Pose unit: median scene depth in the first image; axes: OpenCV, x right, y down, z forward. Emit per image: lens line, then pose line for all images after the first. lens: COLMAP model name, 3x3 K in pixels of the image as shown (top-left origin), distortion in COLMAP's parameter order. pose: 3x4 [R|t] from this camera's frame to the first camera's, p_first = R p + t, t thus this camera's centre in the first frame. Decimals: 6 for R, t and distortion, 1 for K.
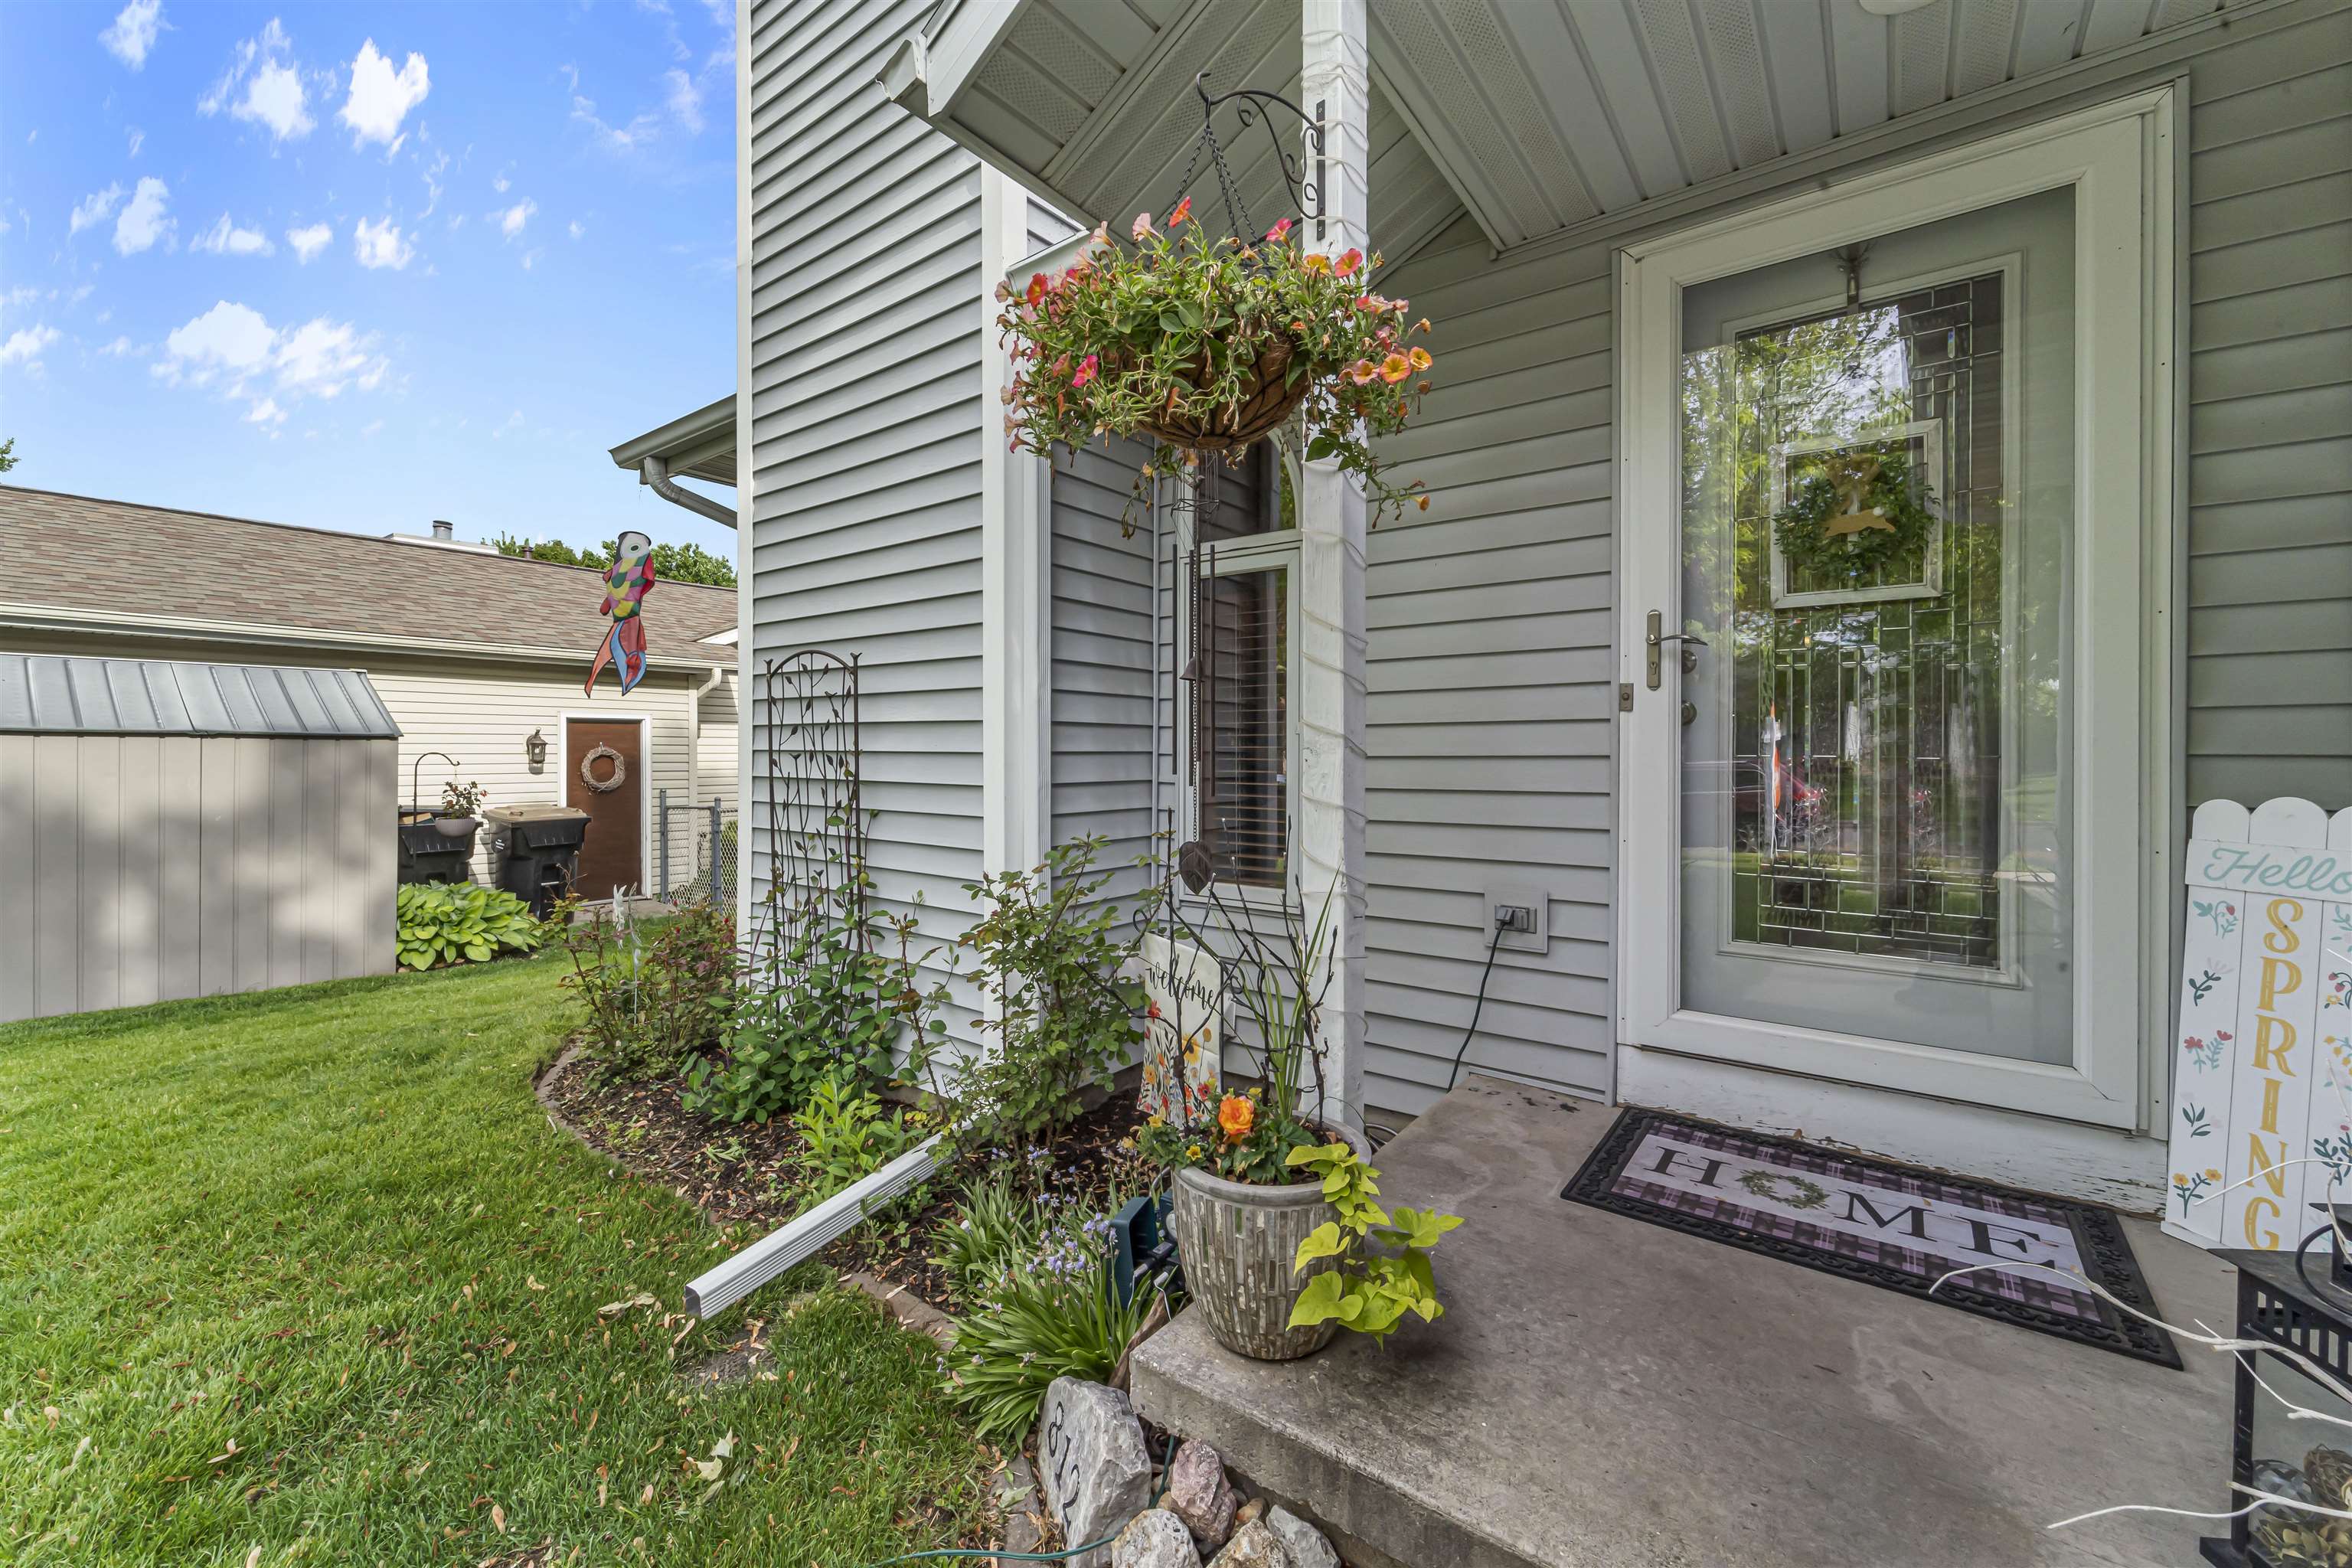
lens RADIAL K [[947.2, 0, 1170.7], [0, 947.2, 773.9], [0, 0, 1]] dist [-0.002528, -0.000413]
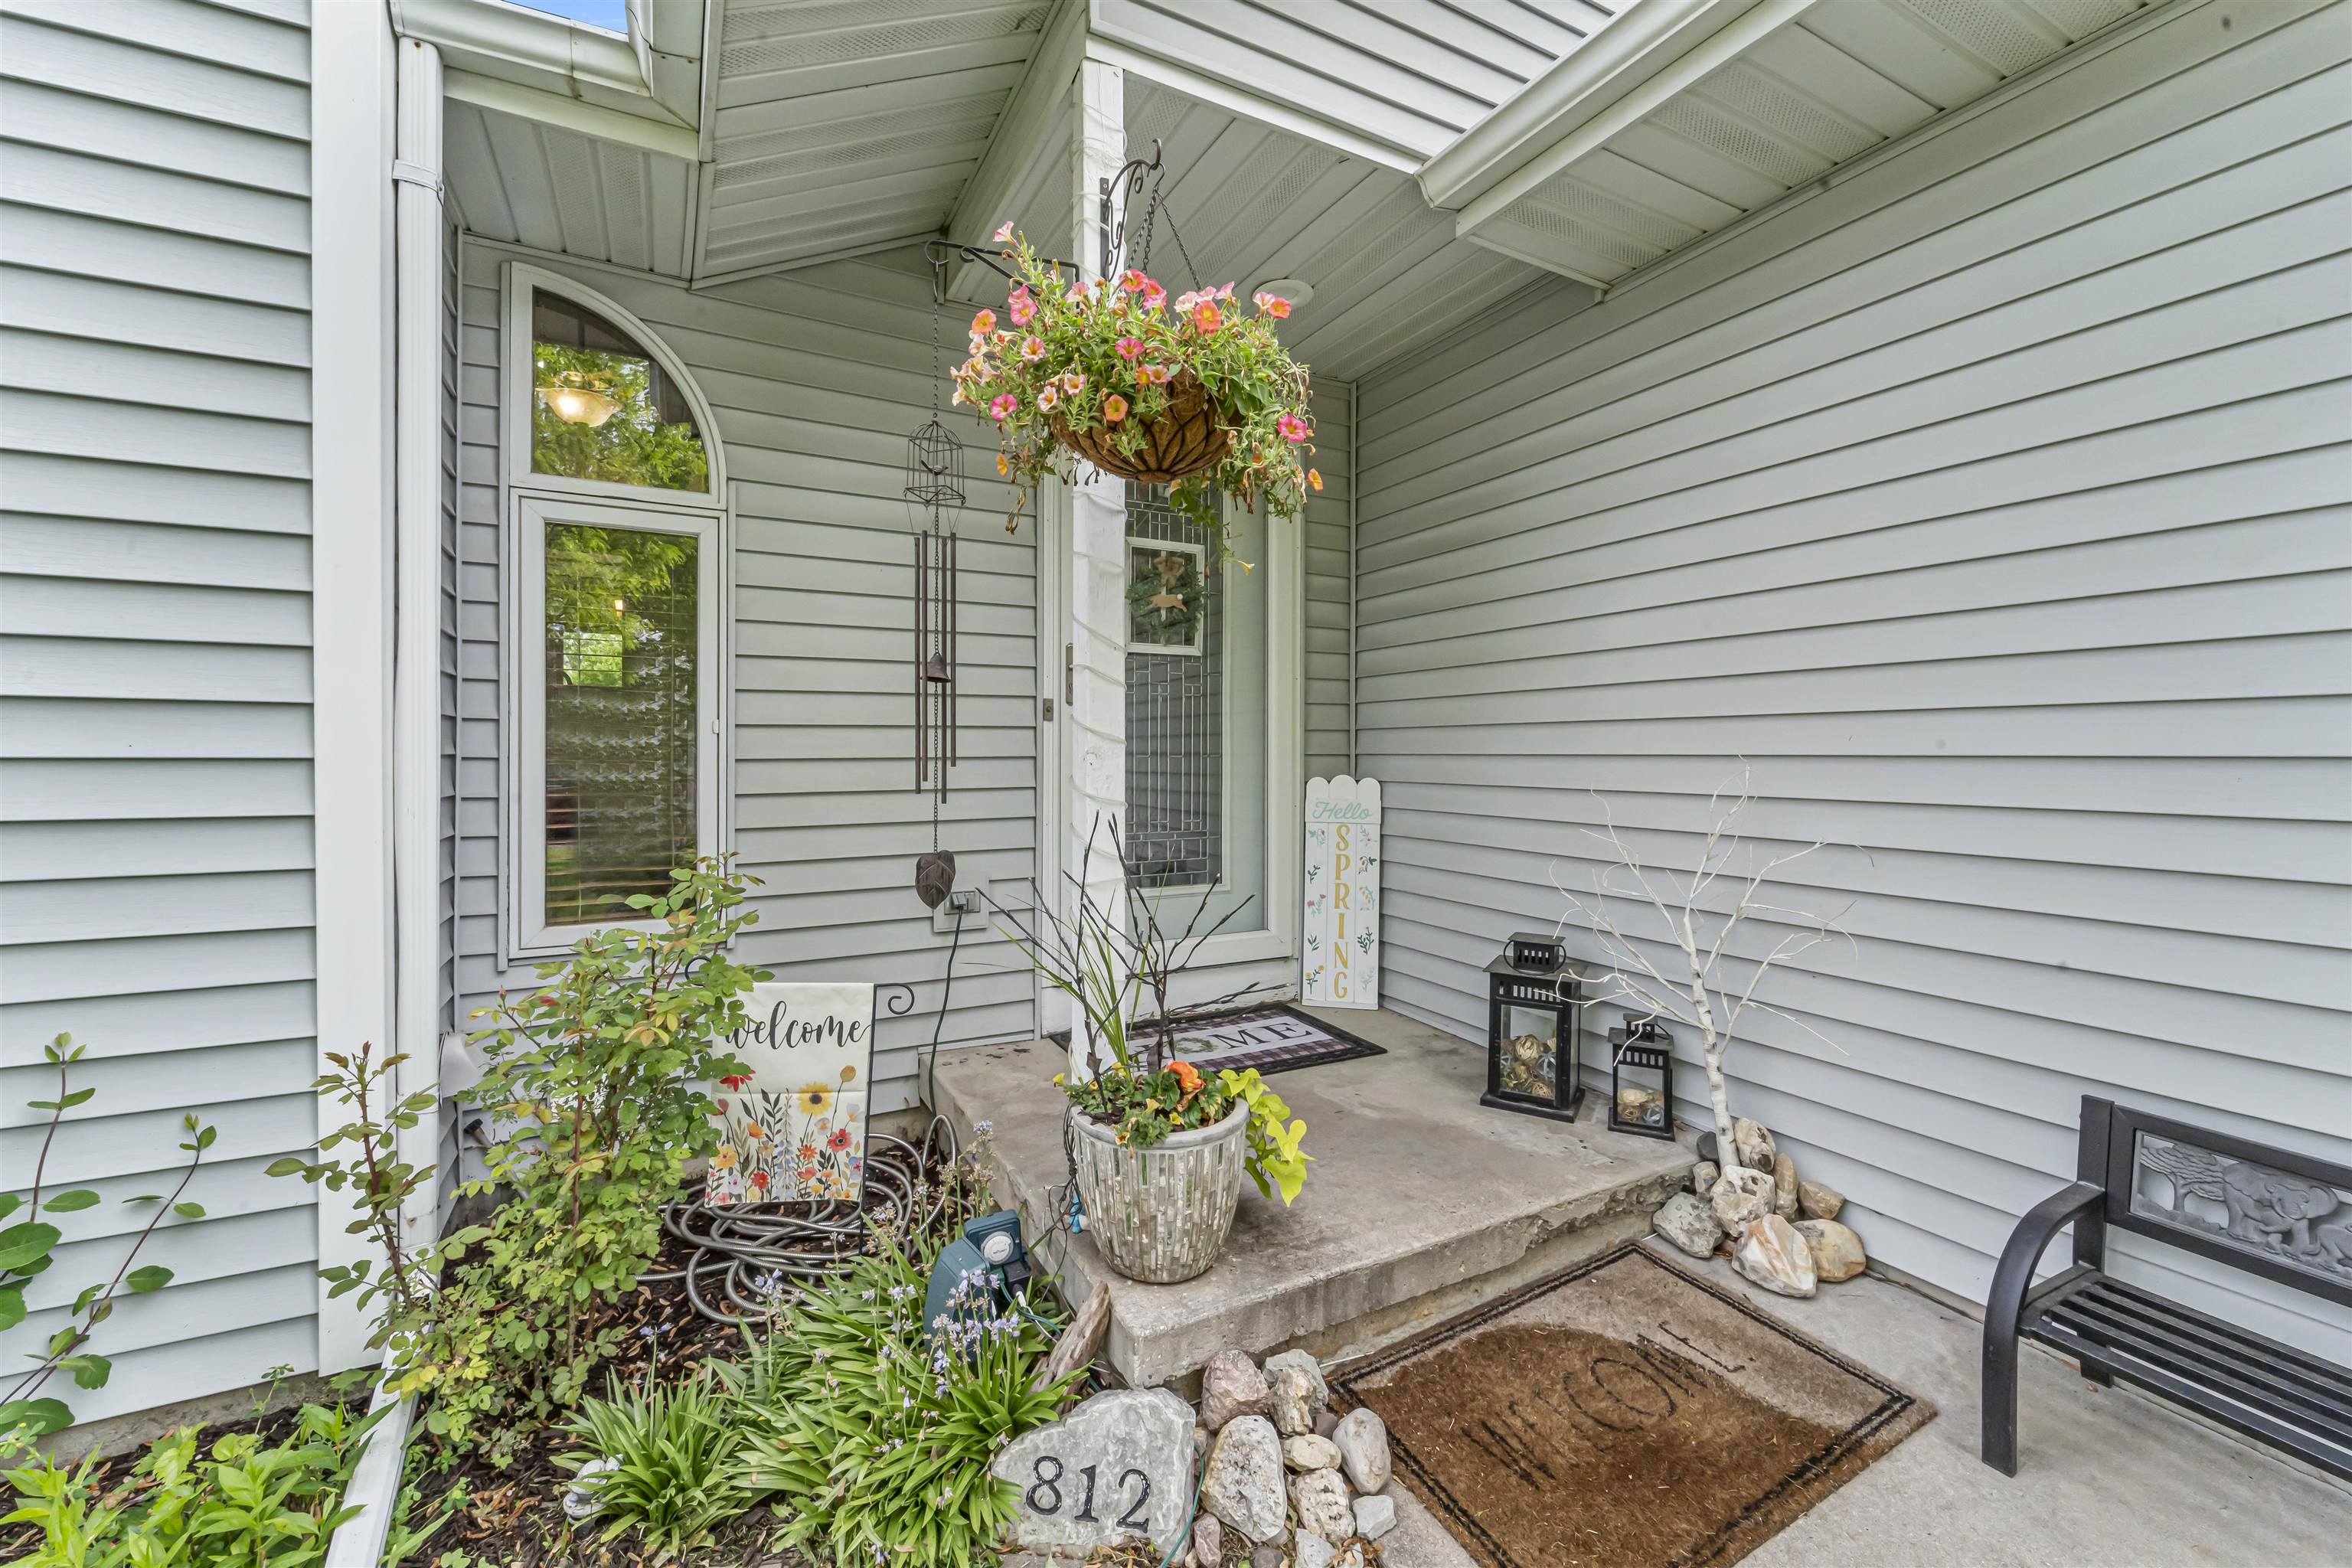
lens RADIAL K [[947.2, 0, 1170.7], [0, 947.2, 773.9], [0, 0, 1]] dist [-0.002528, -0.000413]
pose [[0.425549, -0.023034, 0.904642, -0.769808], [0.022294, 0.999639, 0.014966, -0.015348], [-0.904661, 0.013800, 0.425909, 0.417320]]
